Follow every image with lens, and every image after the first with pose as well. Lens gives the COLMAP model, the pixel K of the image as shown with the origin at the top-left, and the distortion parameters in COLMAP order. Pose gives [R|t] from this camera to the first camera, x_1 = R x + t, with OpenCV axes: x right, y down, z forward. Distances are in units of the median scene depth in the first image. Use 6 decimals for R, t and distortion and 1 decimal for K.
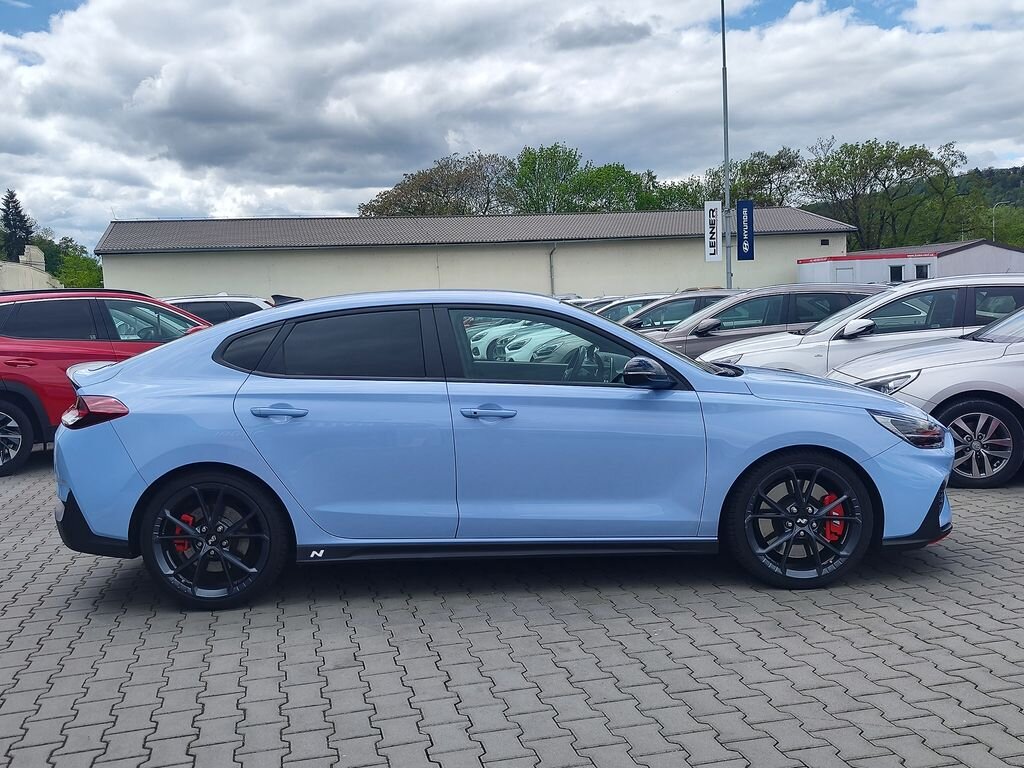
lens RADIAL K [[1040.5, 0, 514.7], [0, 1040.5, 381.9], [0, 0, 1]] dist [0.006540, 0.000000]
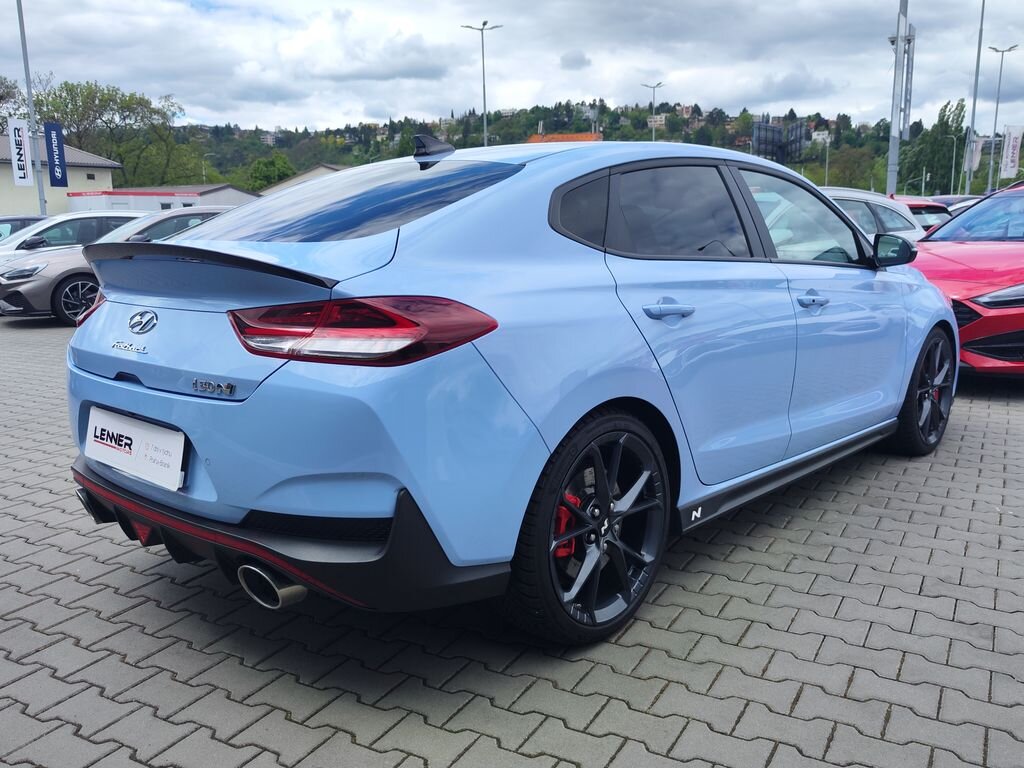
lens RADIAL K [[903.7, 0, 511.6], [0, 903.7, 385.9], [0, 0, 1]] dist [0.001332, 0.018819]
pose [[0.662342, -0.101686, 0.742268, -0.137431], [0.045454, 0.994375, 0.095664, 0.003484], [-0.747821, -0.029624, 0.663239, 0.135776]]
